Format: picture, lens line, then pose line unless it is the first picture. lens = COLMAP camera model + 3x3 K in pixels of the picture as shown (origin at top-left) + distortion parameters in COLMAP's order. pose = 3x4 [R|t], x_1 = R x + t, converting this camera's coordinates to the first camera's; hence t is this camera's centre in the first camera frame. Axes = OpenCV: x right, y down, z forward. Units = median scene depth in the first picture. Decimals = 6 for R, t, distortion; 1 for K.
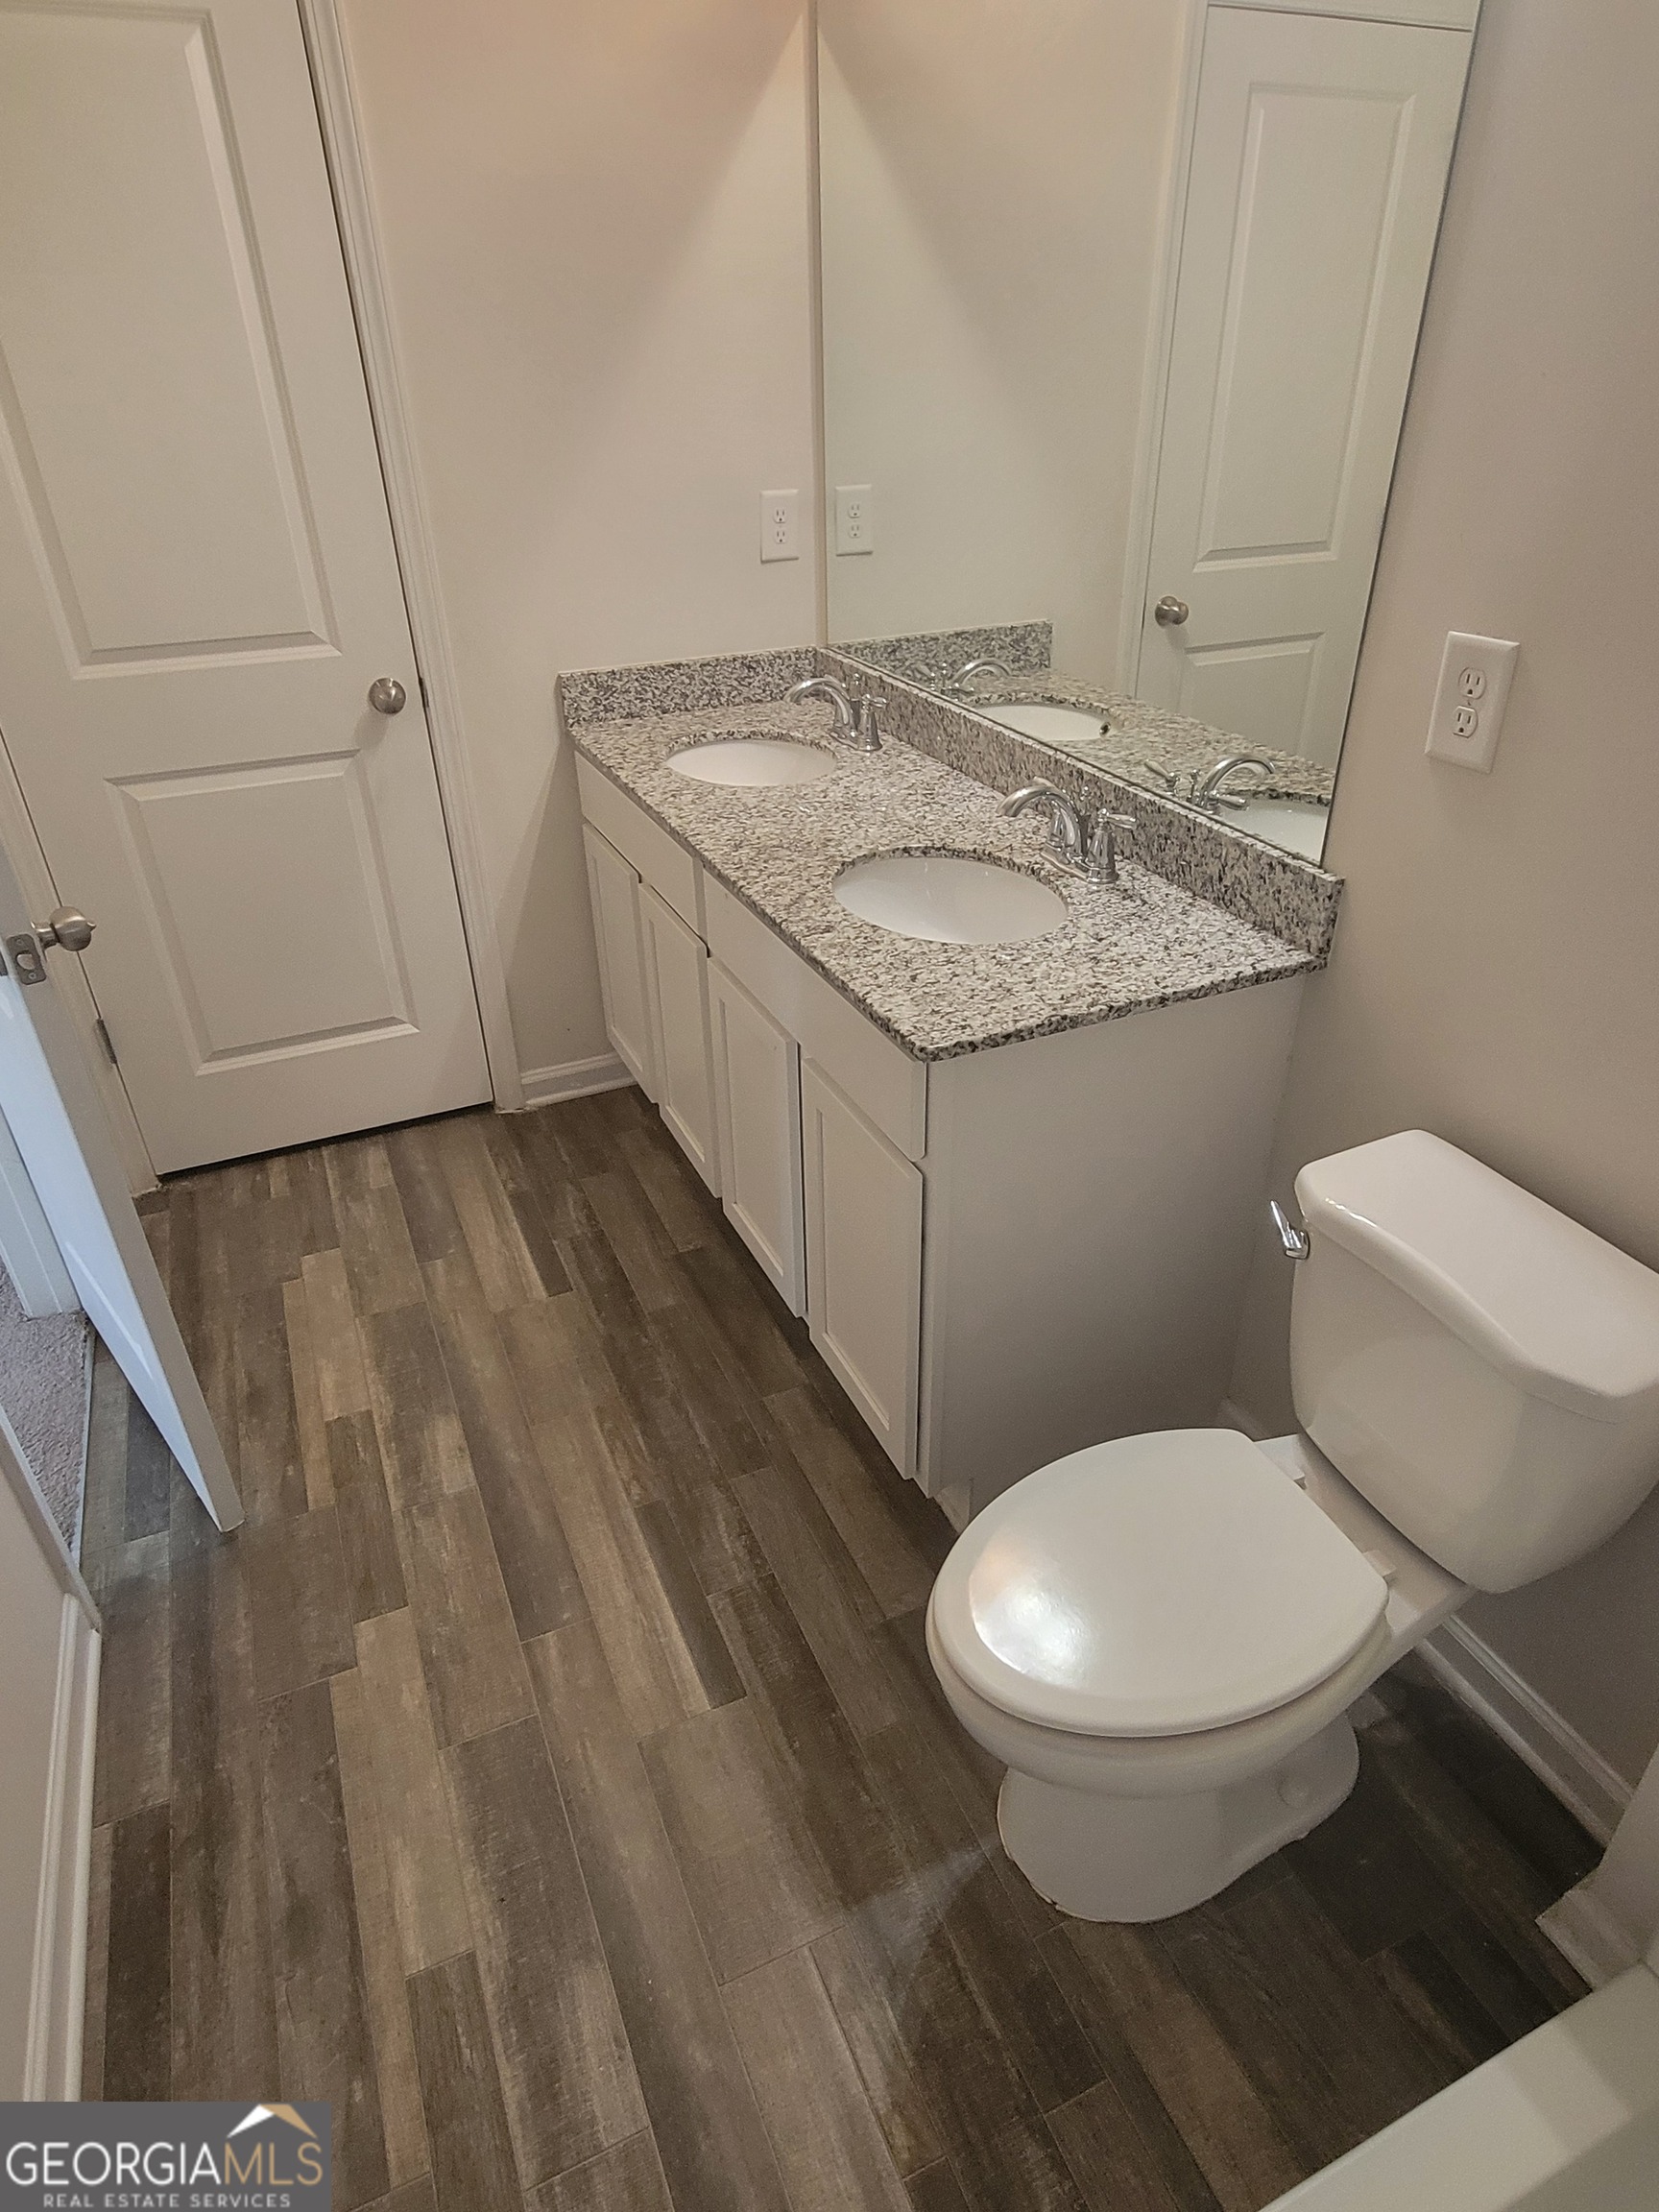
lens RADIAL K [[1264.6, 0, 829.5], [0, 1264.6, 1106.0], [0, 0, 1]] dist [0.005619, -0.001990]
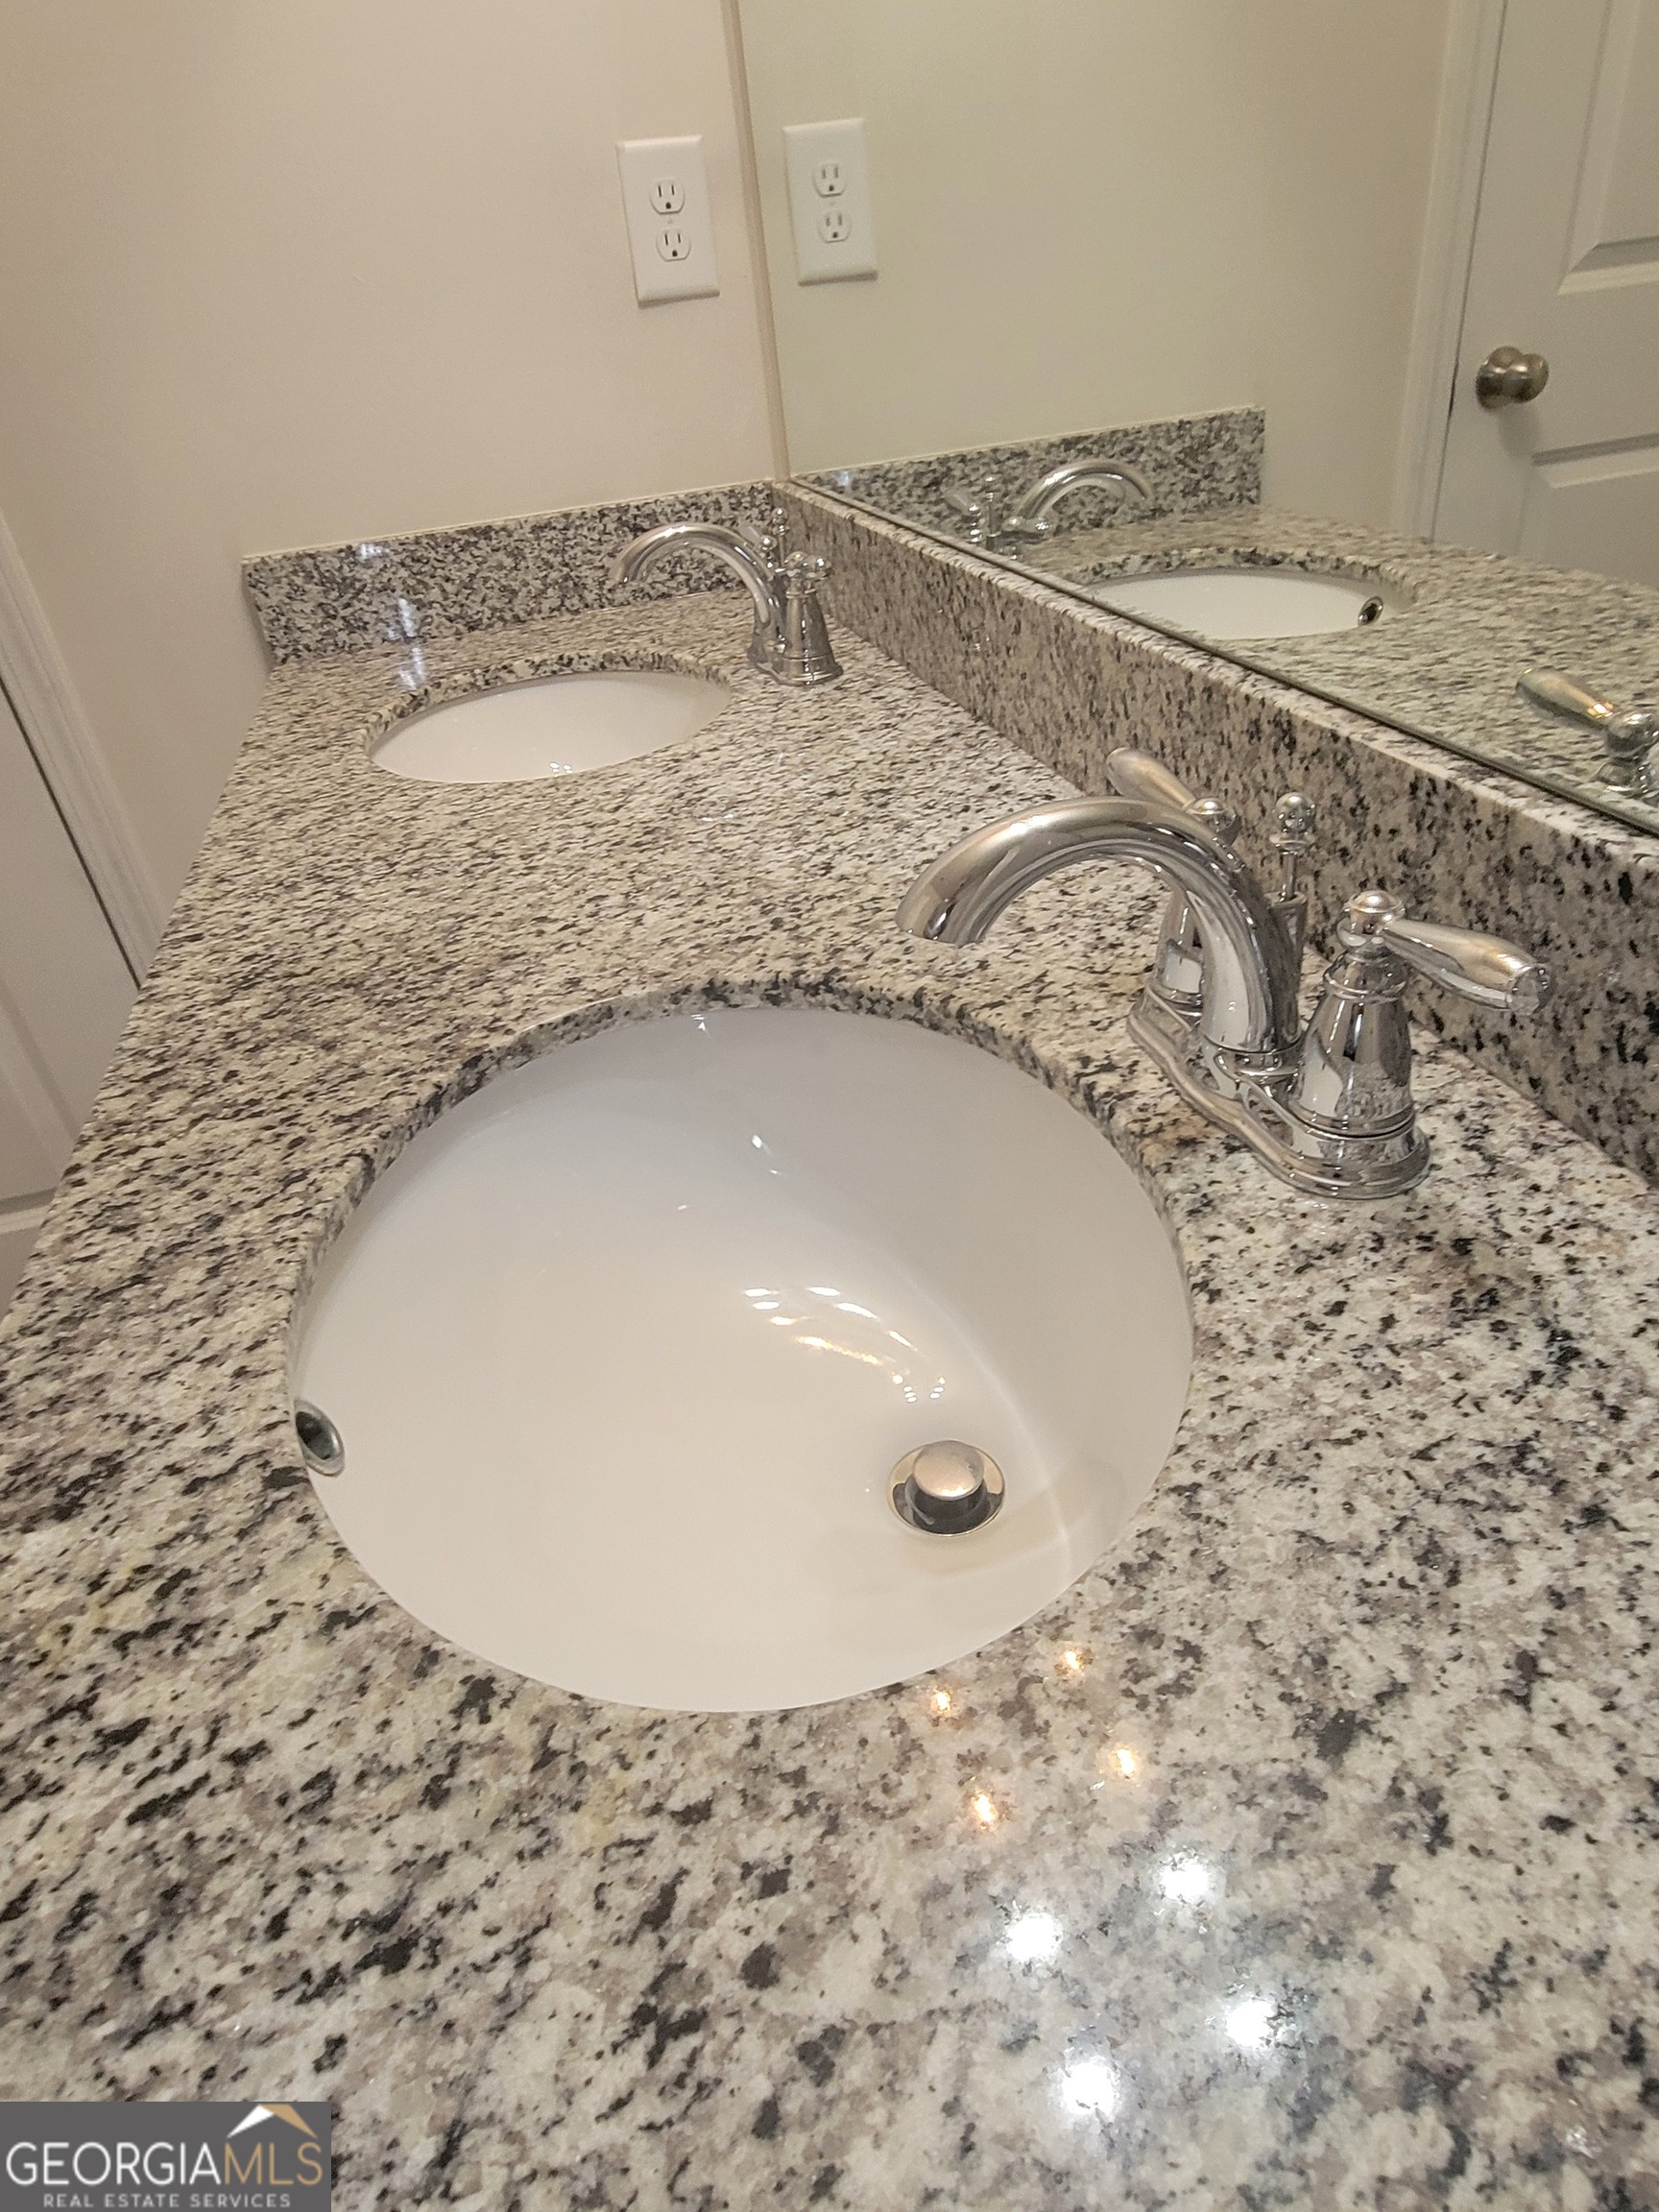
lens RADIAL K [[1264.6, 0, 829.5], [0, 1264.6, 1106.0], [0, 0, 1]] dist [0.005619, -0.001990]
pose [[0.984074, 0.010676, -0.177437, 0.117504], [-0.002654, 0.998966, 0.045386, -0.150418], [0.177738, -0.044192, 0.983085, 0.549282]]
